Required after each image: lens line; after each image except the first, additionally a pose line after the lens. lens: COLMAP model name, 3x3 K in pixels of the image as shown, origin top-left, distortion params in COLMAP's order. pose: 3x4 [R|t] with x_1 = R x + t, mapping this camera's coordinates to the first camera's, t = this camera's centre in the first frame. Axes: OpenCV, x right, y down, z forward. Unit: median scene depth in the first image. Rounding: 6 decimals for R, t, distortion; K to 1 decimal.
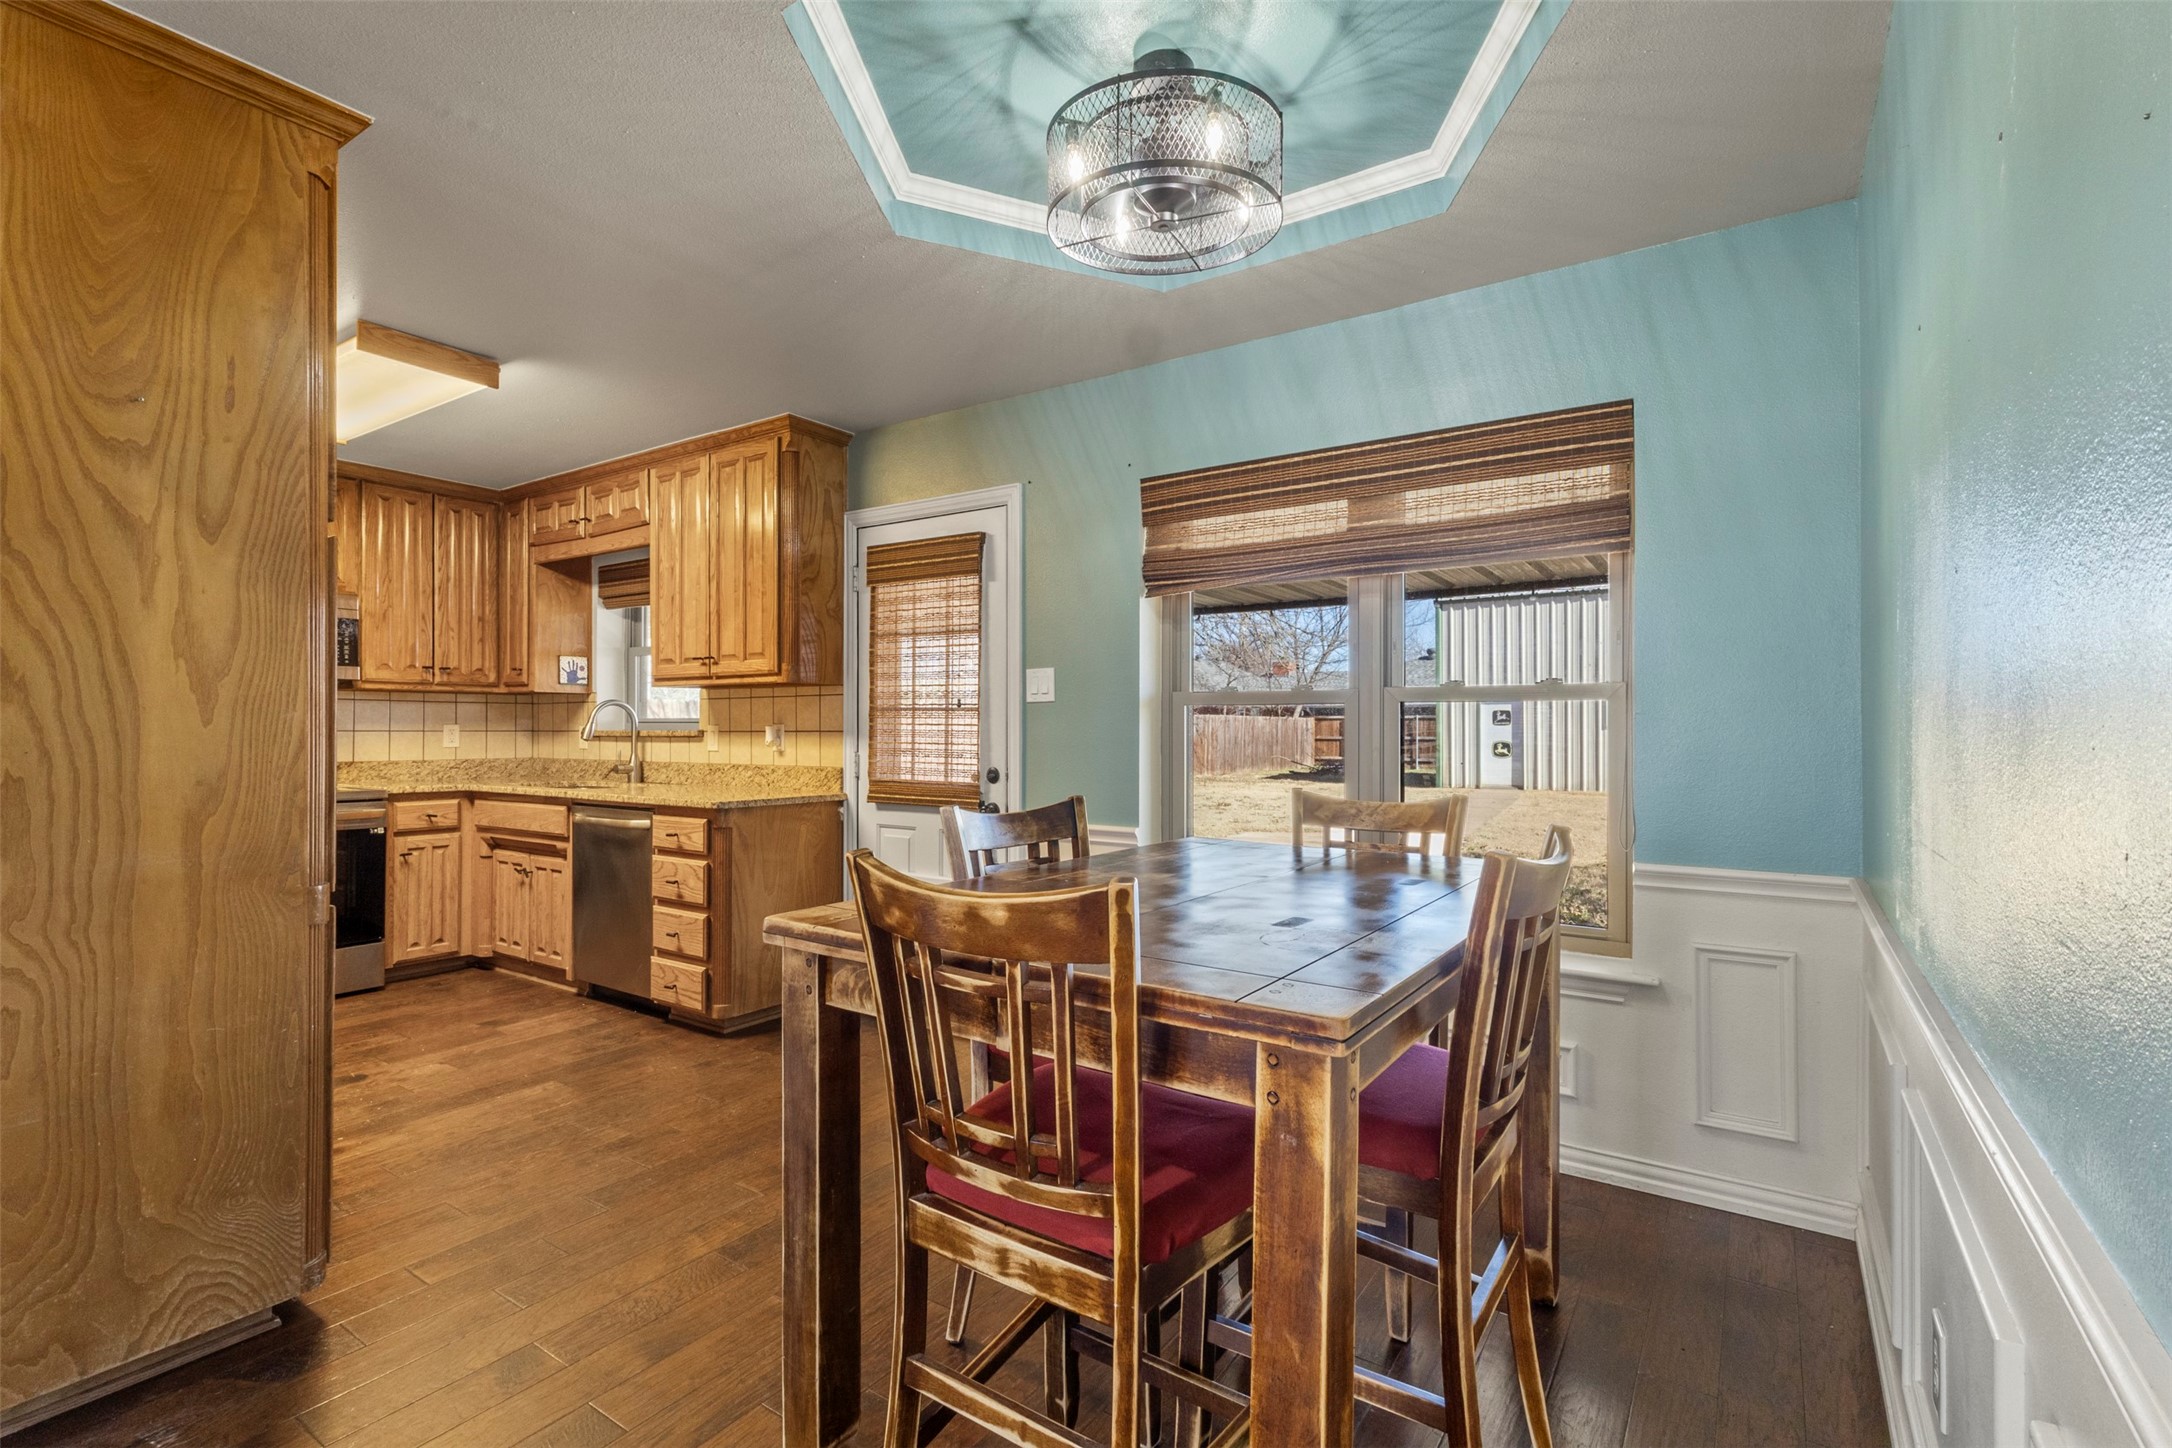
lens RADIAL K [[1004.0, 0, 1083.1], [0, 1004.0, 734.1], [0, 0, 1]] dist [0.000583, 0.000354]
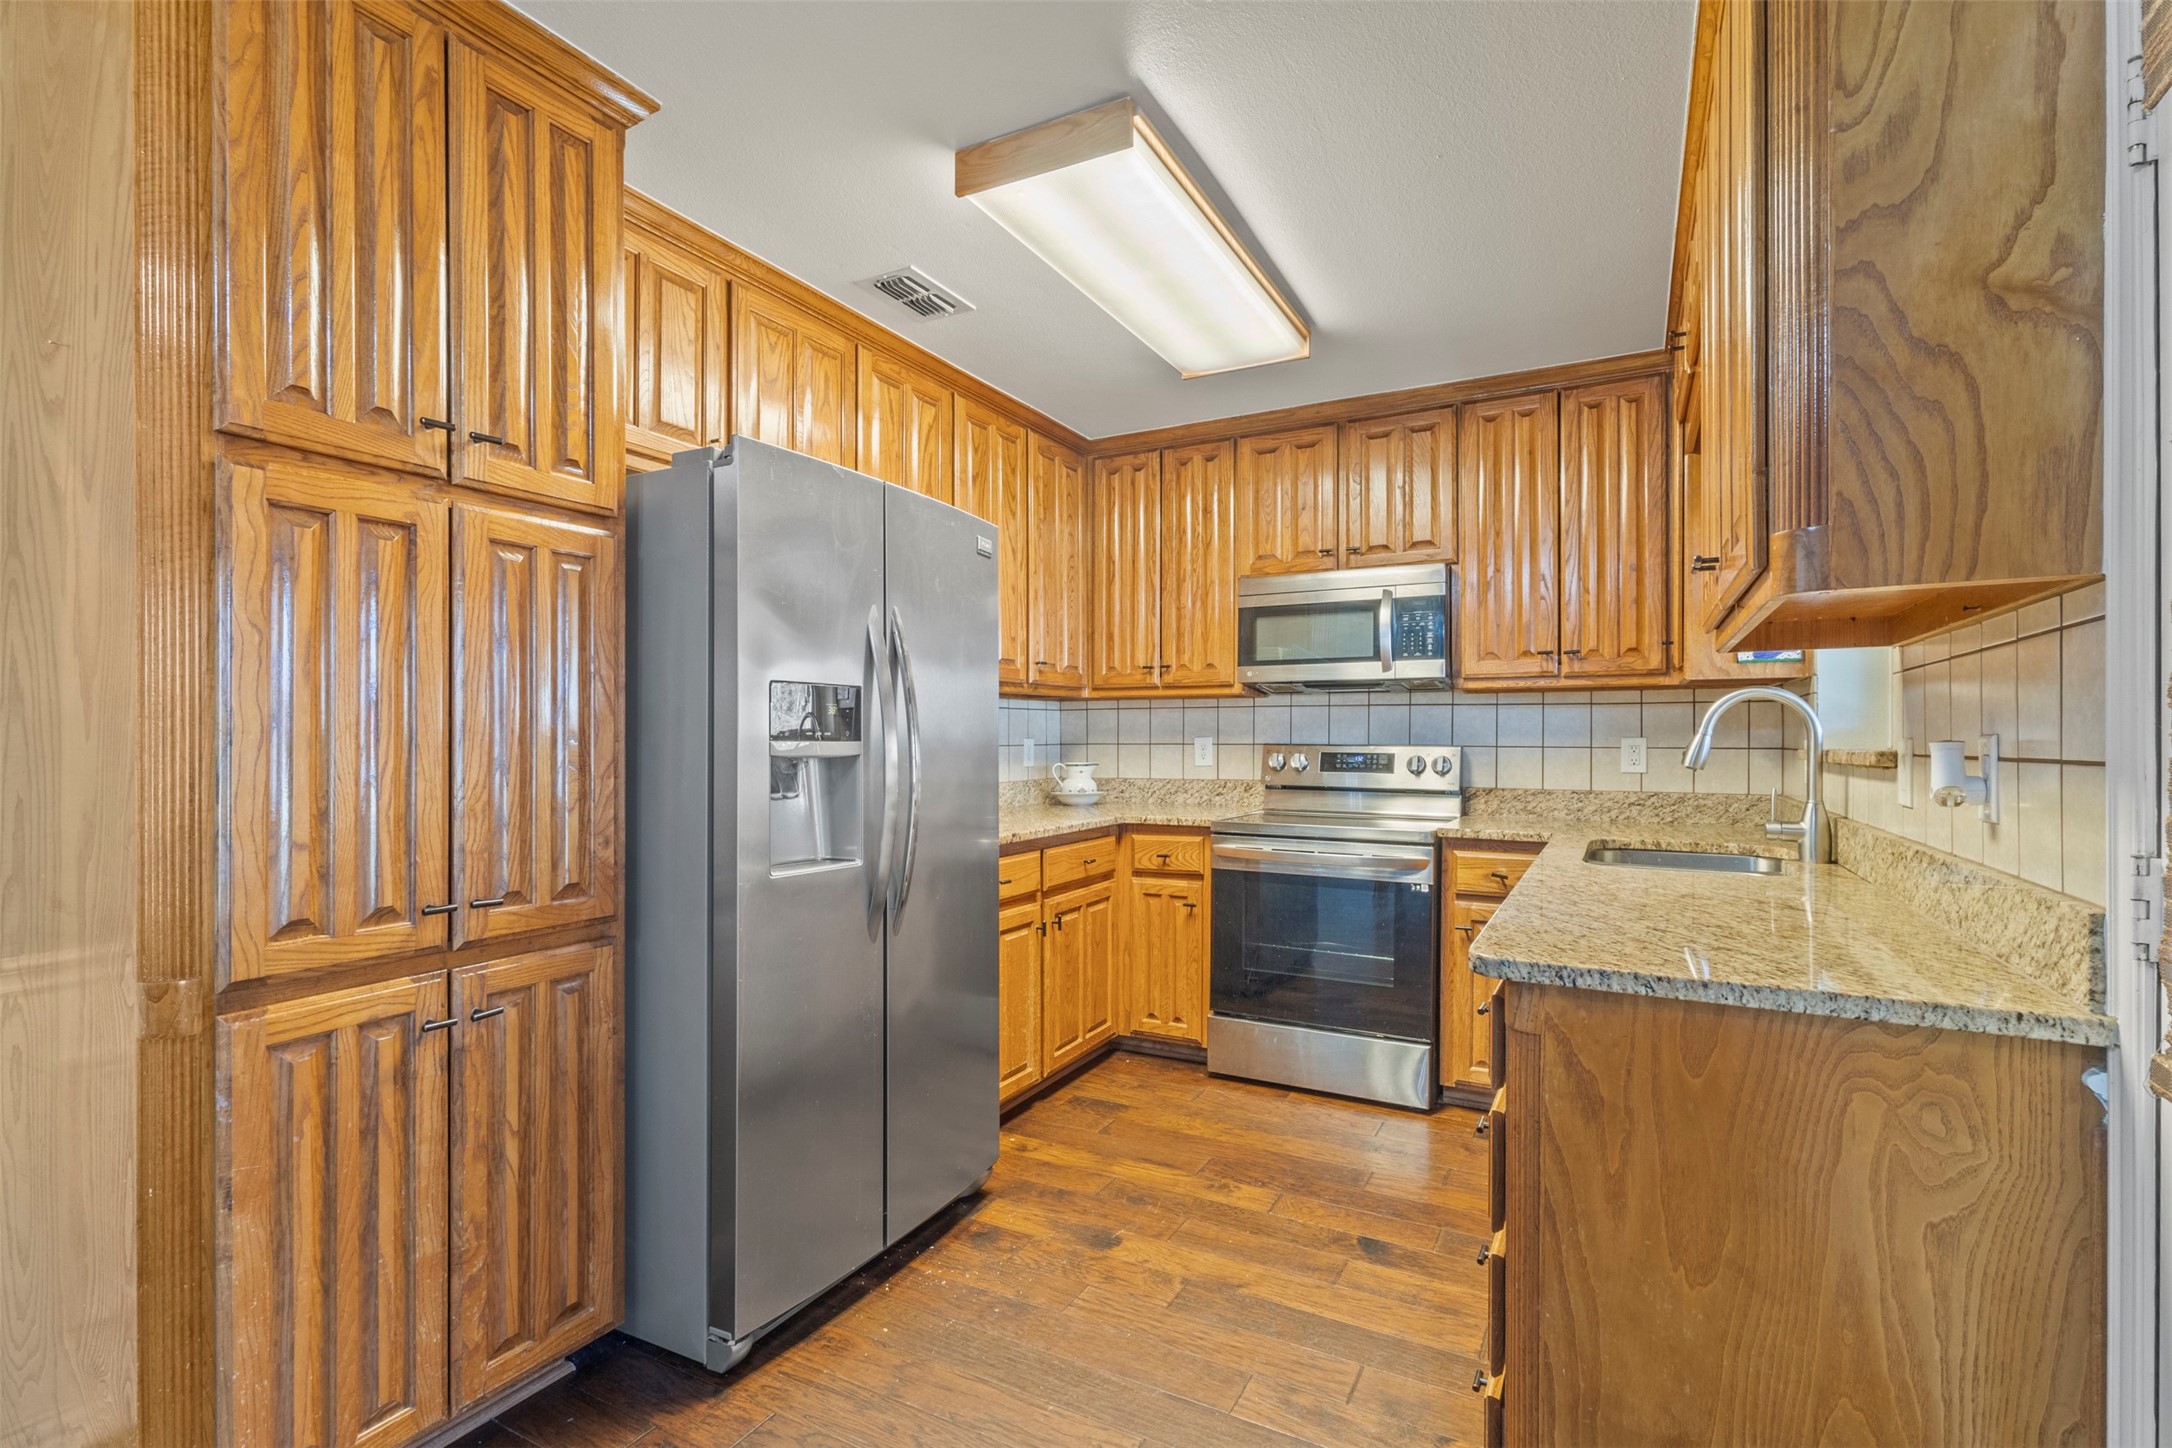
lens RADIAL K [[1008.8, 0, 1086.1], [0, 1008.8, 731.4], [0, 0, 1]] dist [0.001943, 0.000809]
pose [[0.100936, -0.007645, -0.994864, -0.015207], [-0.007286, 0.999938, -0.008423, -0.006136], [0.994866, 0.008099, 0.100874, 0.648021]]
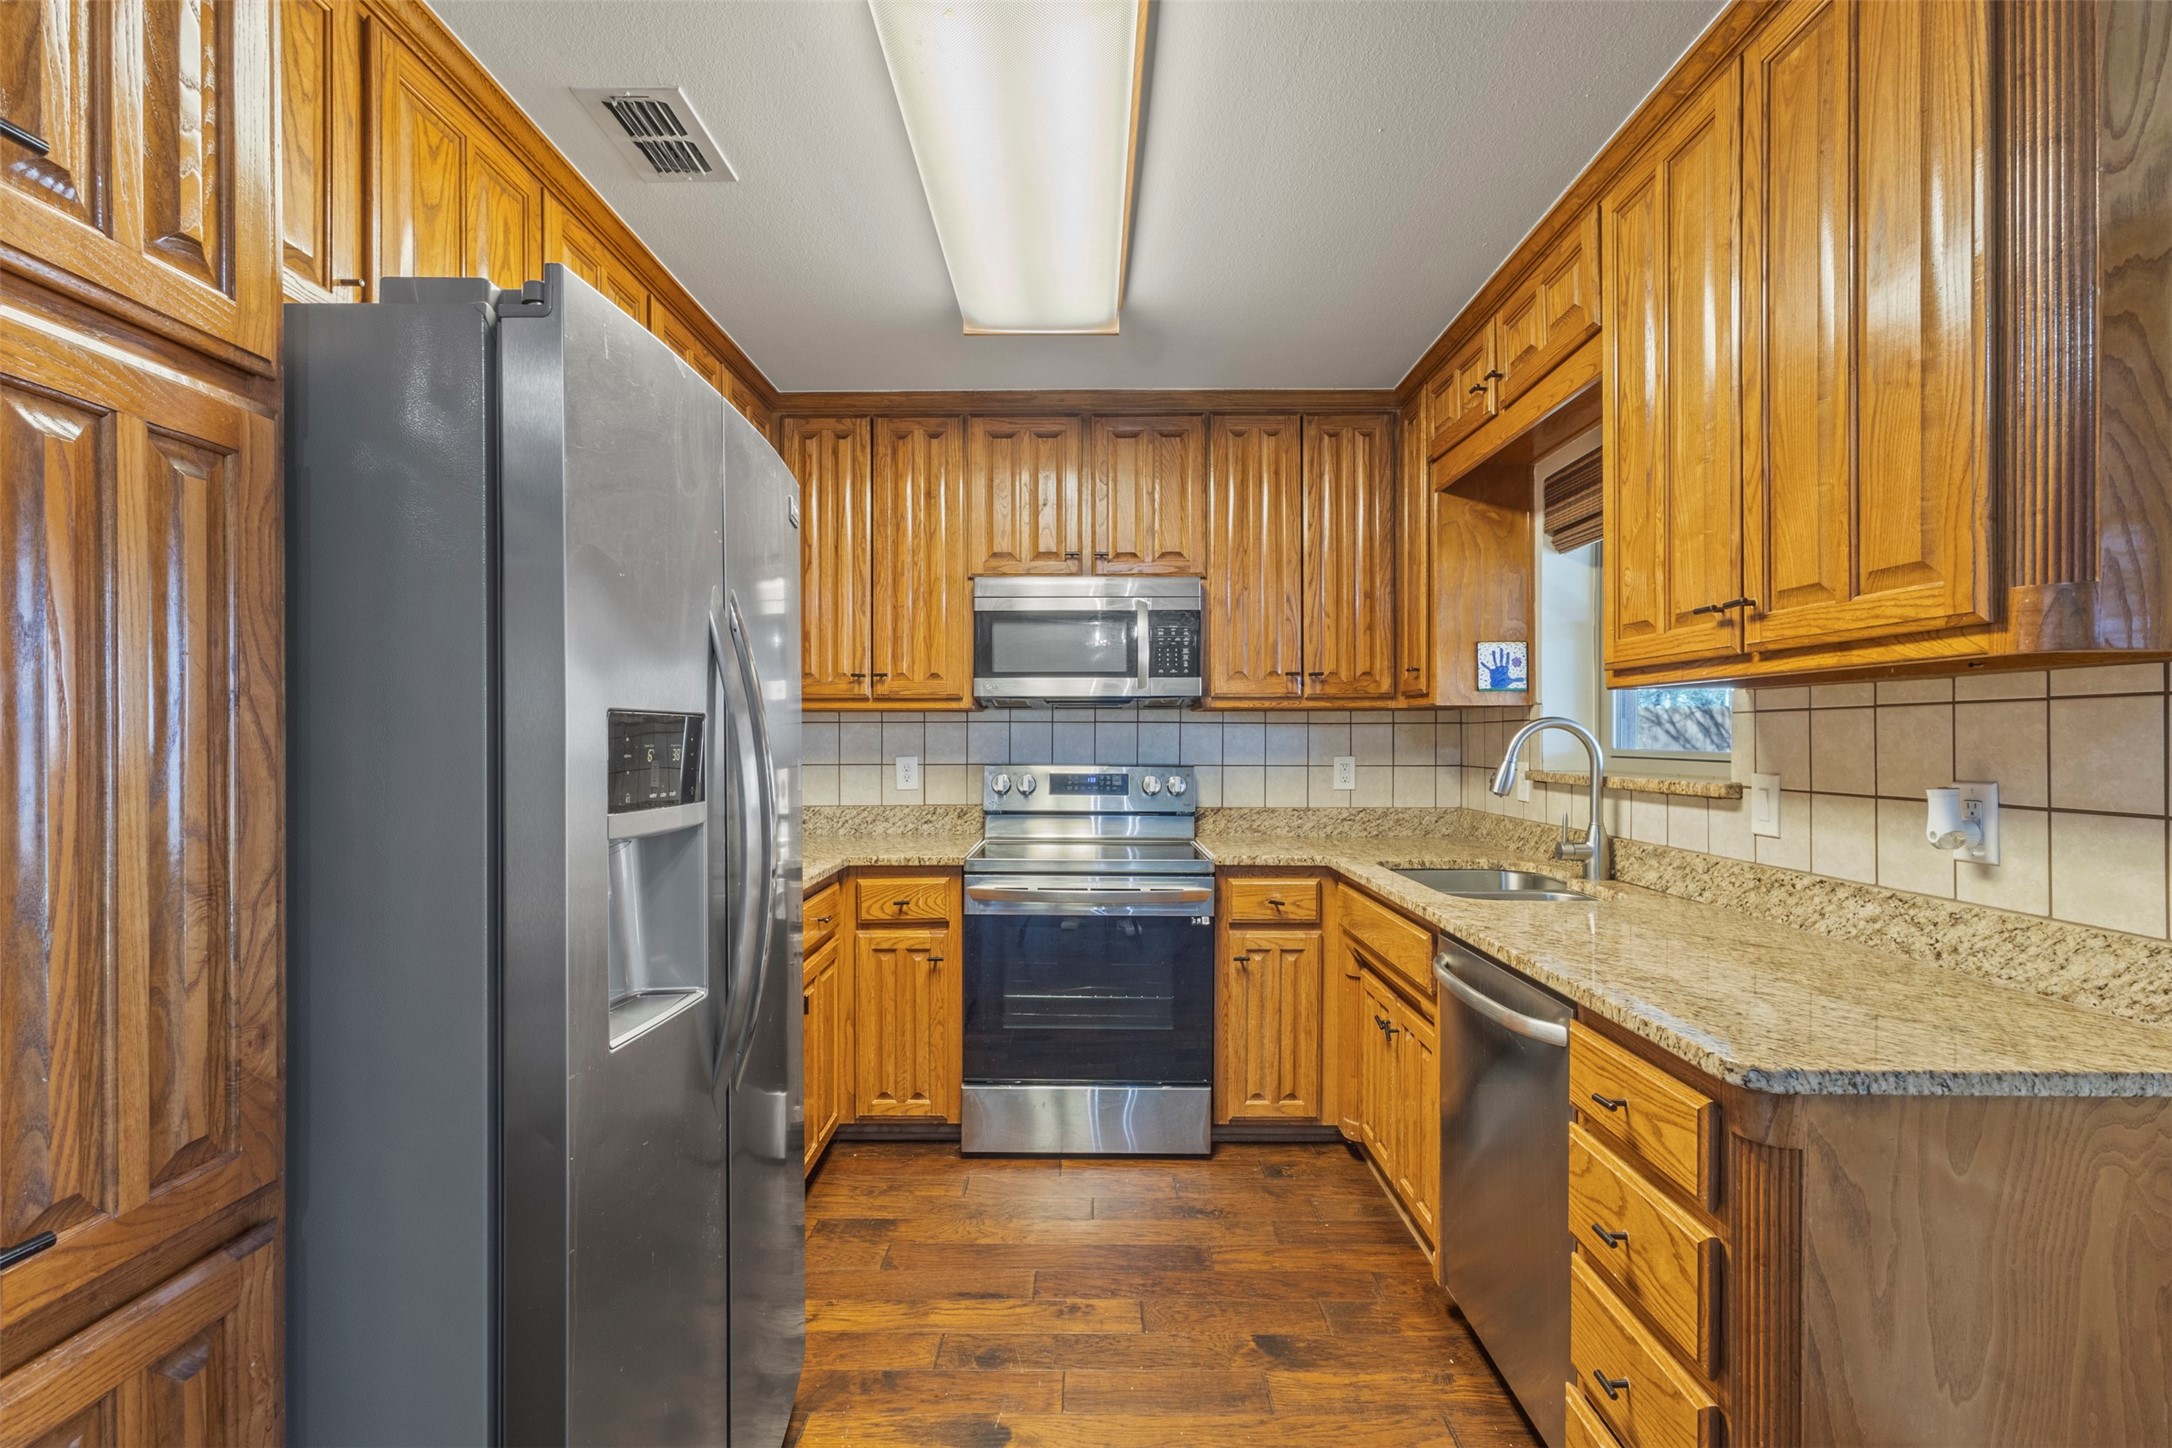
lens RADIAL K [[1004.0, 0, 1083.1], [0, 1004.0, 734.1], [0, 0, 1]] dist [0.000583, 0.000354]
pose [[0.554082, -0.003448, -0.832455, -0.176309], [-0.003267, 0.999975, -0.006316, -0.021935], [0.832456, 0.006219, 0.554056, 0.527276]]
